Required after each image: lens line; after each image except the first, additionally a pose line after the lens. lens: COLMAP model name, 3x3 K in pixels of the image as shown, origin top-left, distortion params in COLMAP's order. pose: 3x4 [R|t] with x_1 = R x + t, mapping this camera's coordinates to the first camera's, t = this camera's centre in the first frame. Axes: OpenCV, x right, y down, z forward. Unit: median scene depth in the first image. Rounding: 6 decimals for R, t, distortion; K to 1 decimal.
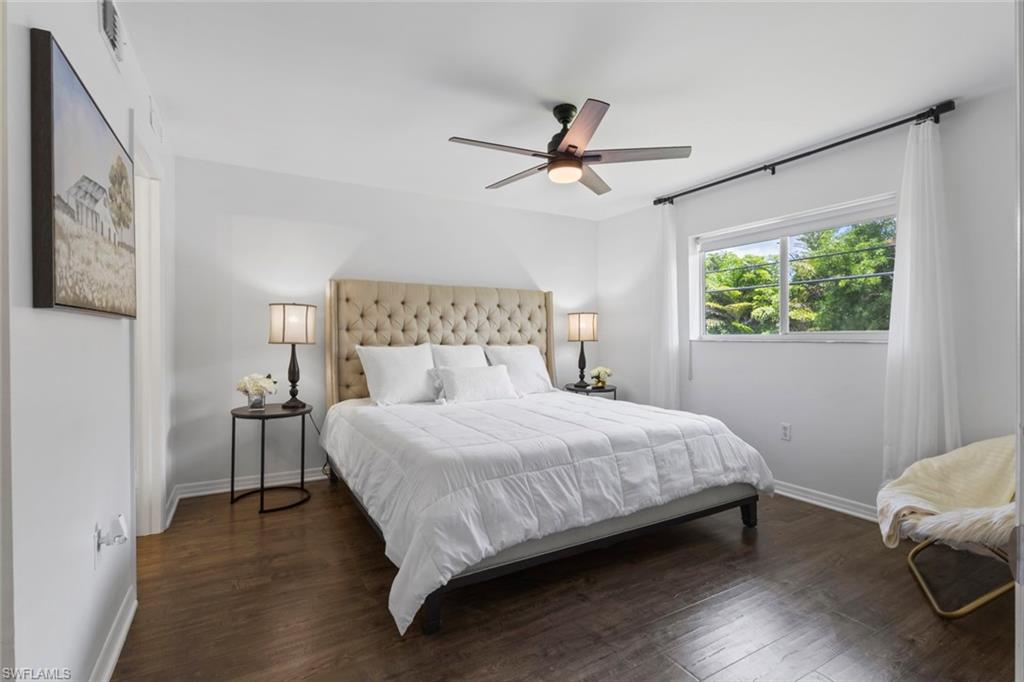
lens RADIAL K [[469.0, 0, 510.0], [0, 469.0, 337.6], [0, 0, 1]] dist [-0.004606, 0.003154]
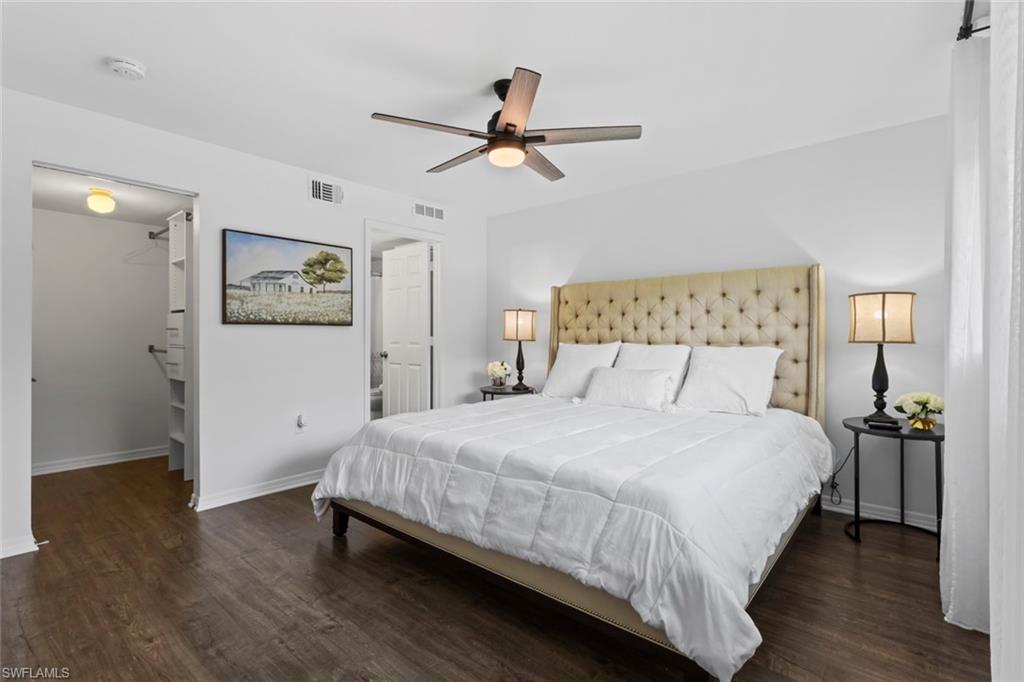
lens RADIAL K [[469.0, 0, 511.5], [0, 469.0, 337.3], [0, 0, 1]] dist [-0.004606, 0.003154]
pose [[0.342961, 0.004318, -0.939340, 0.768267], [-0.003199, 0.999989, 0.003428, 0.000651], [0.939344, 0.001829, 0.342971, 0.552503]]
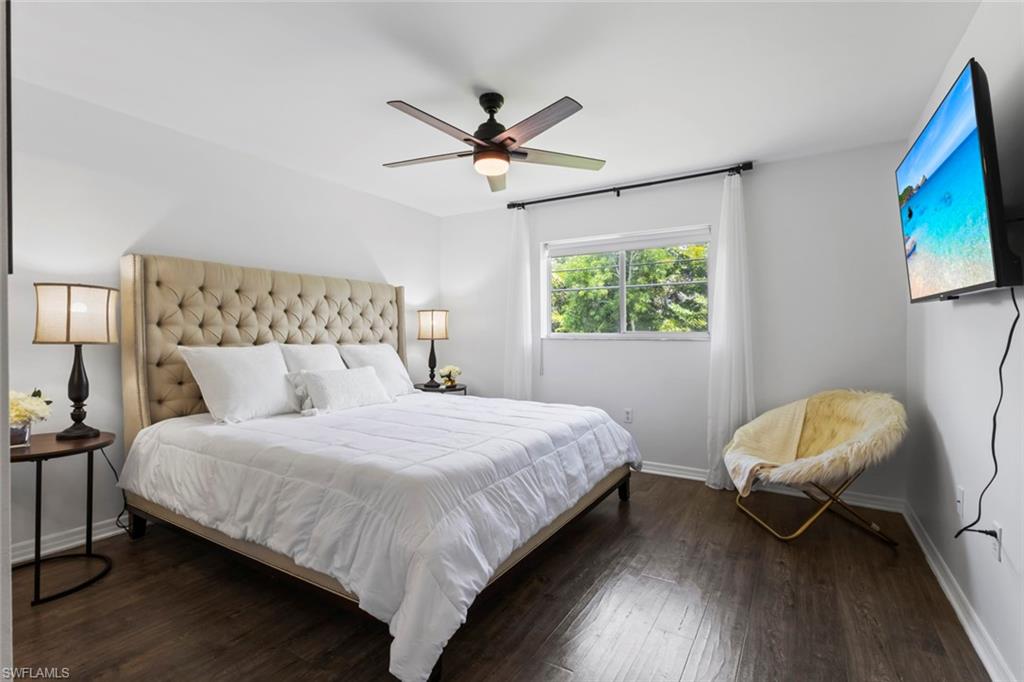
lens RADIAL K [[469.0, 0, 509.1], [0, 469.0, 337.2], [0, 0, 1]] dist [-0.004606, 0.003154]
pose [[0.877068, 0.000965, 0.480365, -0.248154], [-0.002145, 0.999996, 0.001907, 0.001136], [-0.480361, -0.002703, 0.877067, 0.107777]]
